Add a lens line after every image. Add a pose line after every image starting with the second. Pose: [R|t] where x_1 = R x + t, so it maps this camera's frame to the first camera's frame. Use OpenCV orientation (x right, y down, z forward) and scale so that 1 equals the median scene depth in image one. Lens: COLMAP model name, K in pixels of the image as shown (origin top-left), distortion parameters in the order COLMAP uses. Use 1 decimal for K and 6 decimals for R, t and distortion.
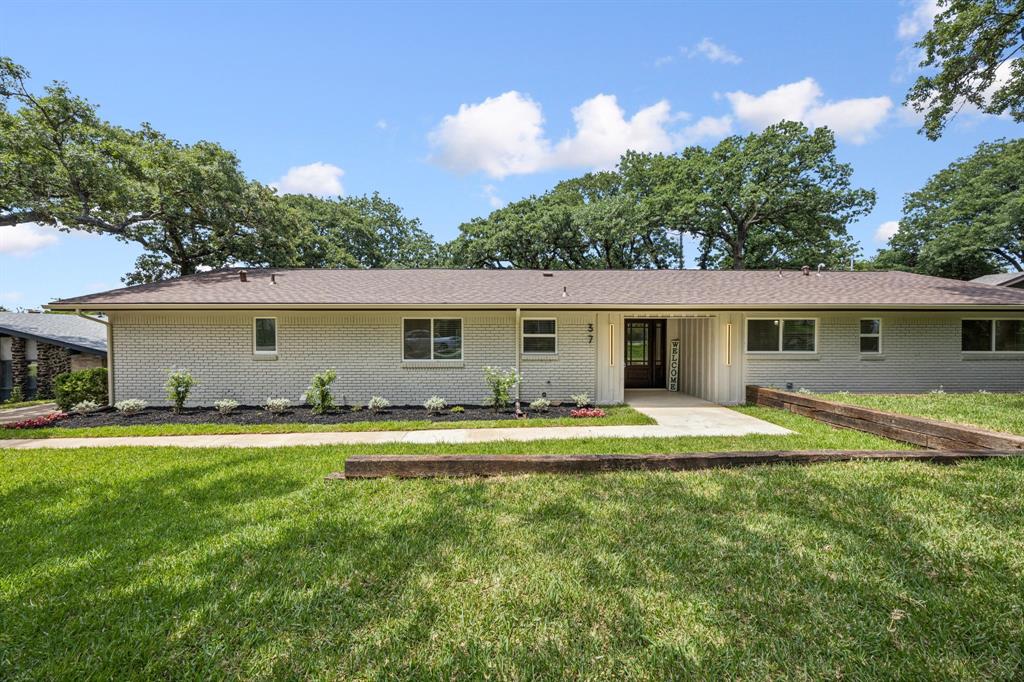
lens RADIAL K [[396.9, 0, 512.0], [0, 396.9, 341.0], [0, 0, 1]] dist [0.000064, -0.000027]
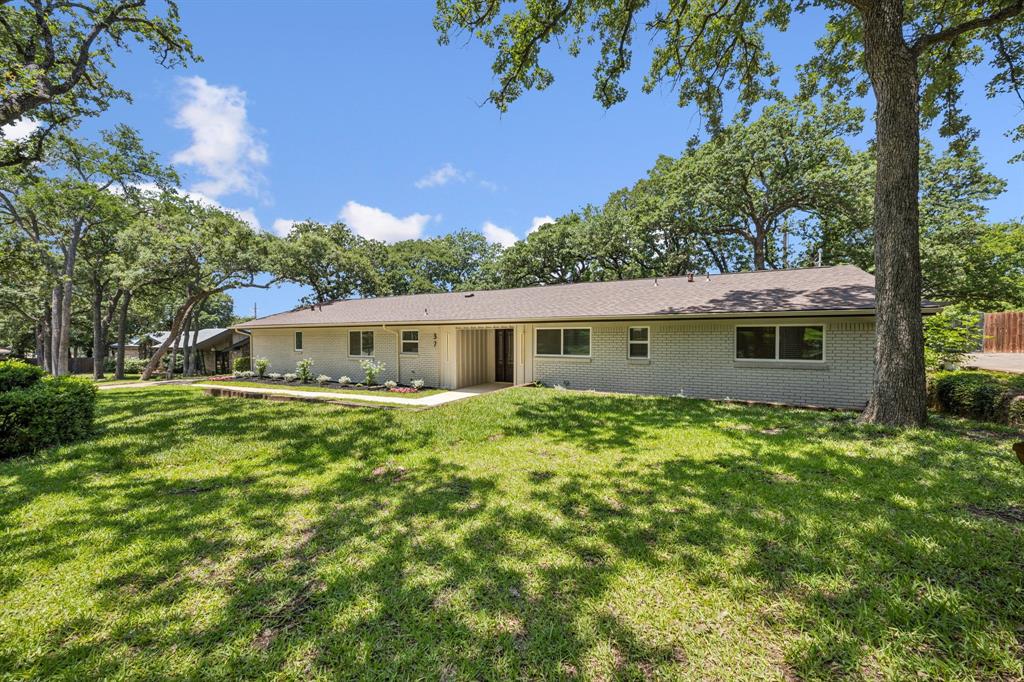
lens RADIAL K [[396.9, 0, 512.0], [0, 396.9, 341.0], [0, 0, 1]] dist [0.000064, -0.000027]
pose [[0.877090, 0.002002, -0.480323, 1.130607], [-0.007027, 0.999938, -0.008665, -0.005103], [0.480275, 0.010975, 0.877049, -0.157791]]
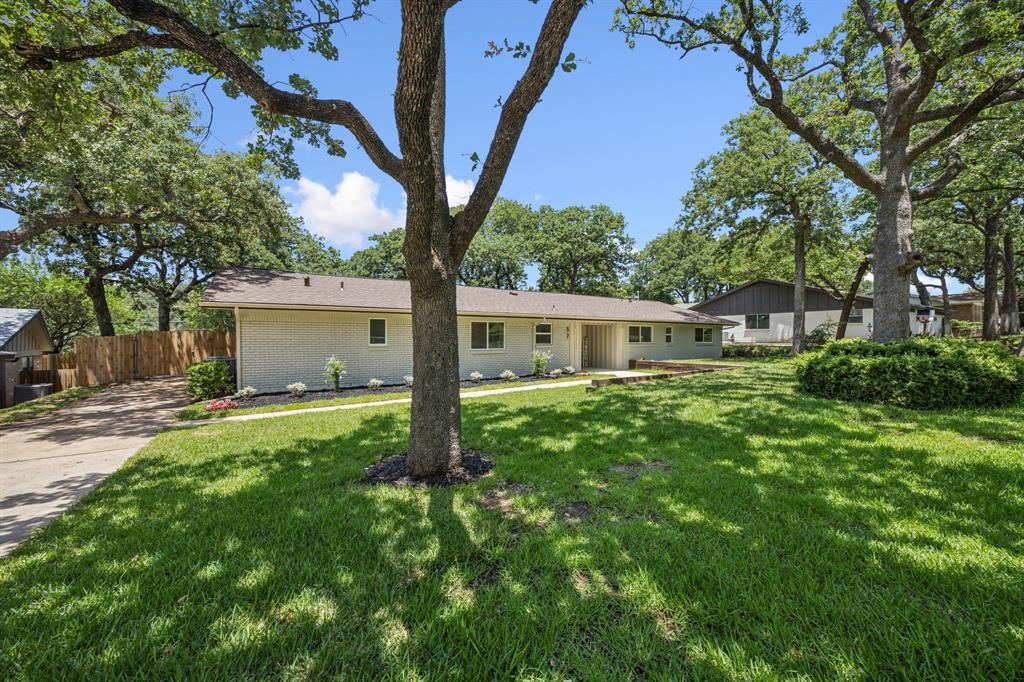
lens RADIAL K [[375.9, 0, 505.6], [0, 375.9, 333.8], [0, 0, 1]] dist [0.001723, 0.000076]
pose [[0.869978, 0.007287, 0.493037, -0.846370], [-0.000617, 0.999906, -0.013691, 0.009090], [-0.493091, 0.011607, 0.869900, -0.310898]]
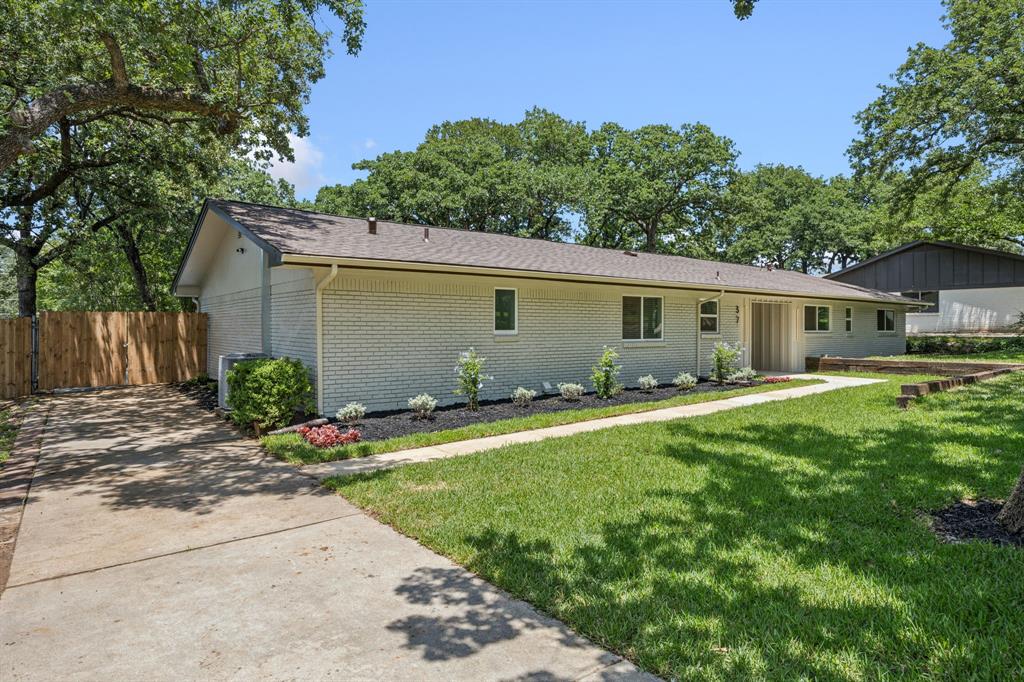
lens RADIAL K [[570.3, 0, 495.3], [0, 570.3, 325.5], [0, 0, 1]] dist [-0.018300, -0.001203]
pose [[0.828173, 0.004850, 0.560451, -1.246527], [0.001684, 0.999936, -0.011143, 0.027391], [-0.560470, 0.010172, 0.828112, 0.047056]]
